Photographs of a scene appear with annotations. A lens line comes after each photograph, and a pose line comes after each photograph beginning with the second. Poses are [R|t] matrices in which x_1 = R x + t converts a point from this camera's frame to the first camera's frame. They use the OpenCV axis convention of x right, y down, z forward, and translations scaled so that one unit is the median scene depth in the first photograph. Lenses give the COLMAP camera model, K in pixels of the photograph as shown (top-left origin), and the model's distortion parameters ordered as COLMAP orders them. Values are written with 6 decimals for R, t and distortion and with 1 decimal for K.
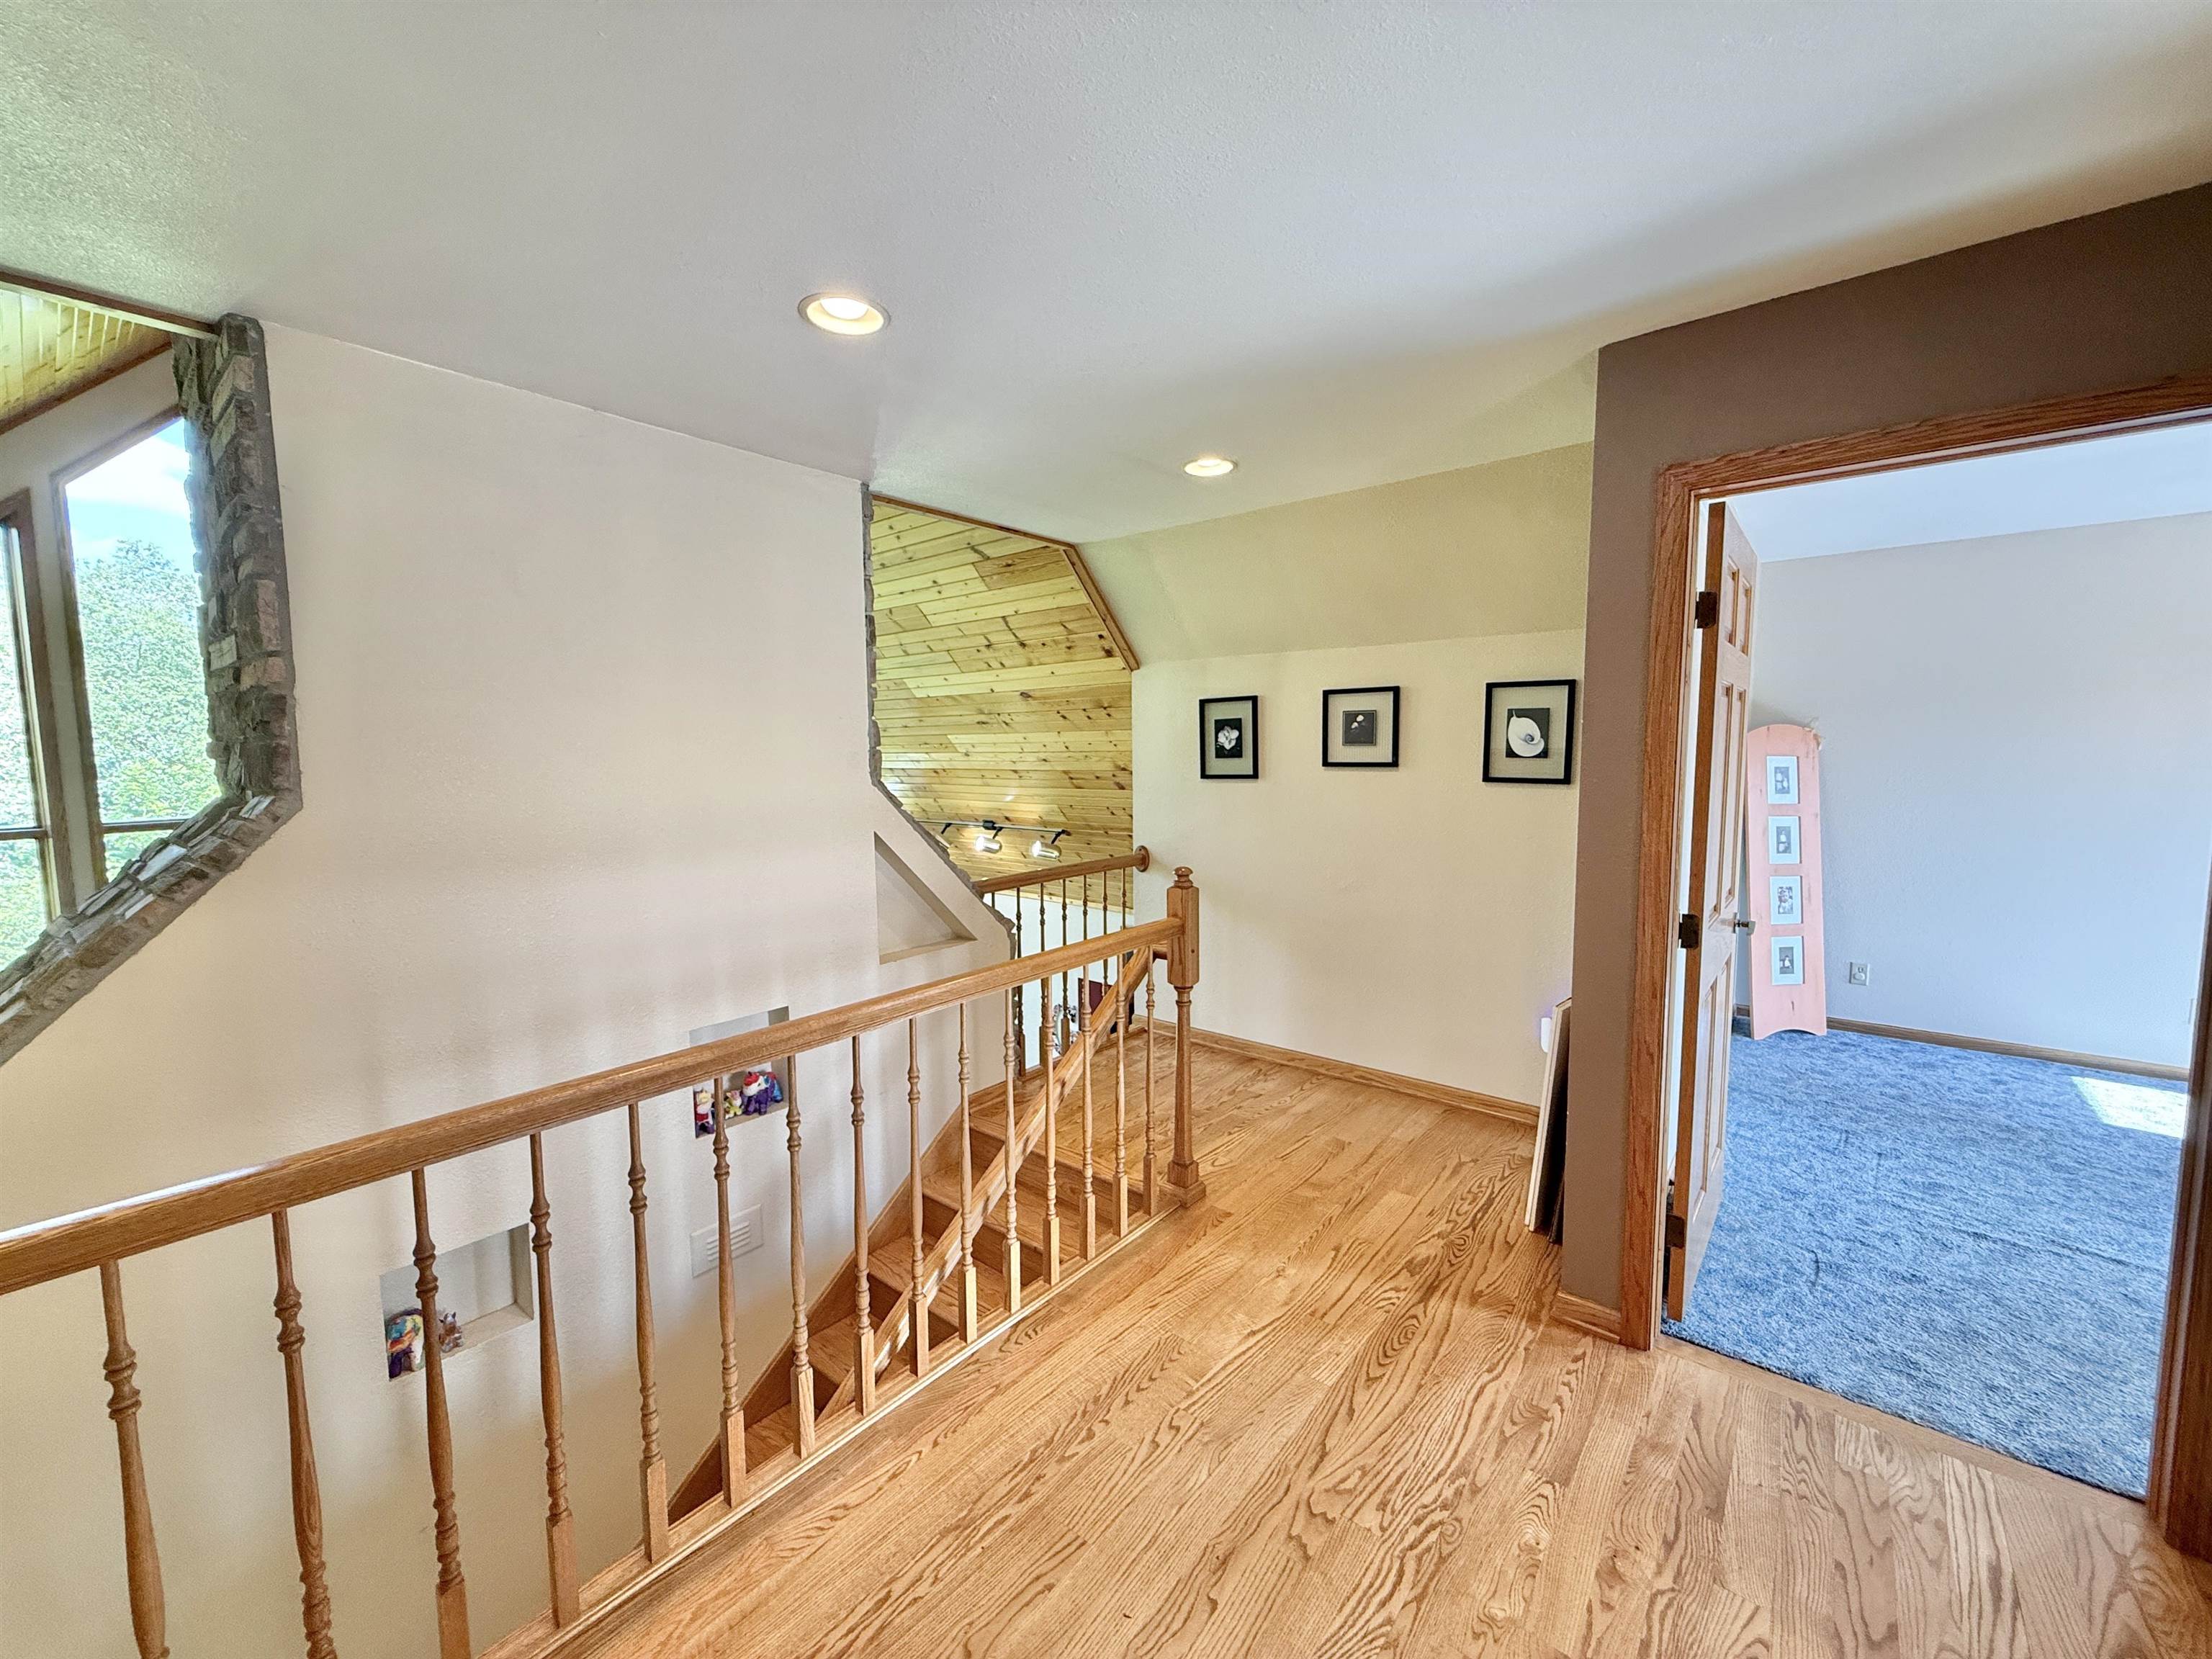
lens RADIAL K [[881.8, 0, 1103.2], [0, 881.8, 821.0], [0, 0, 1]] dist [-0.001673, 0.000859]
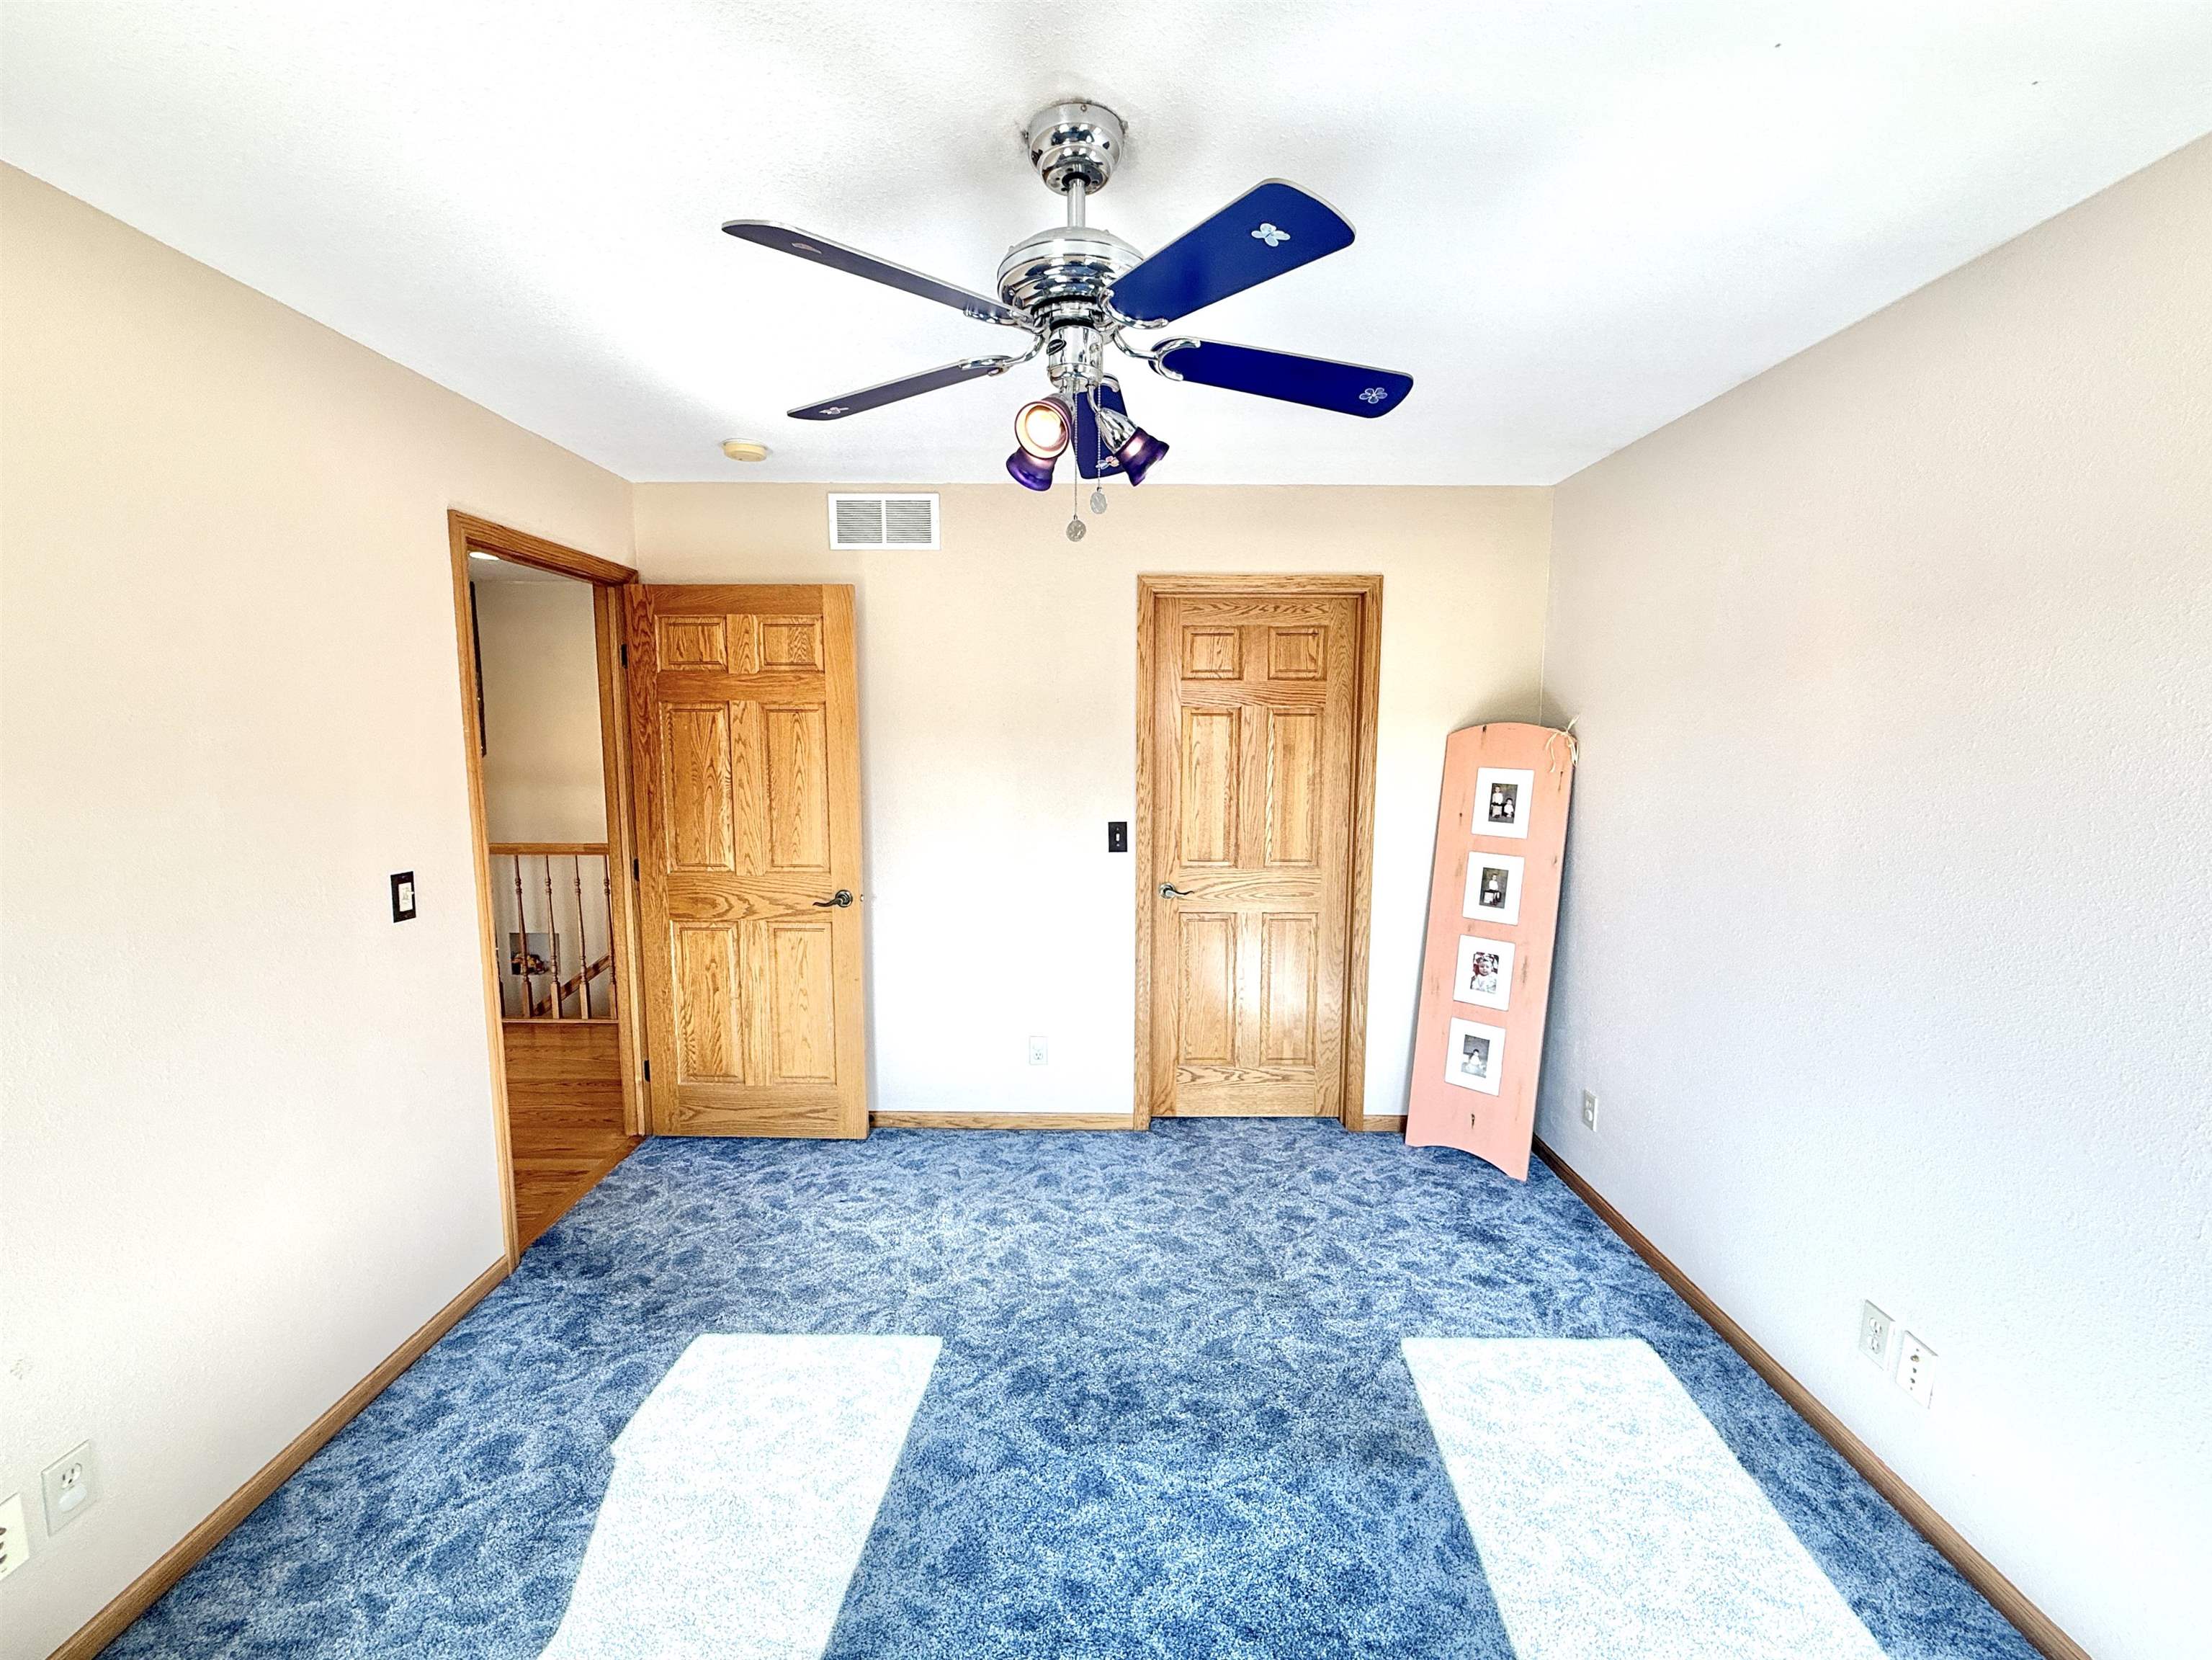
lens RADIAL K [[881.9, 0, 1098.8], [0, 881.9, 834.7], [0, 0, 1]] dist [-0.001673, 0.000859]
pose [[0.639954, 0.100704, -0.761786, 0.695997], [-0.079427, 0.994734, 0.064774, -0.025835], [0.764297, 0.019055, 0.644582, 0.193808]]
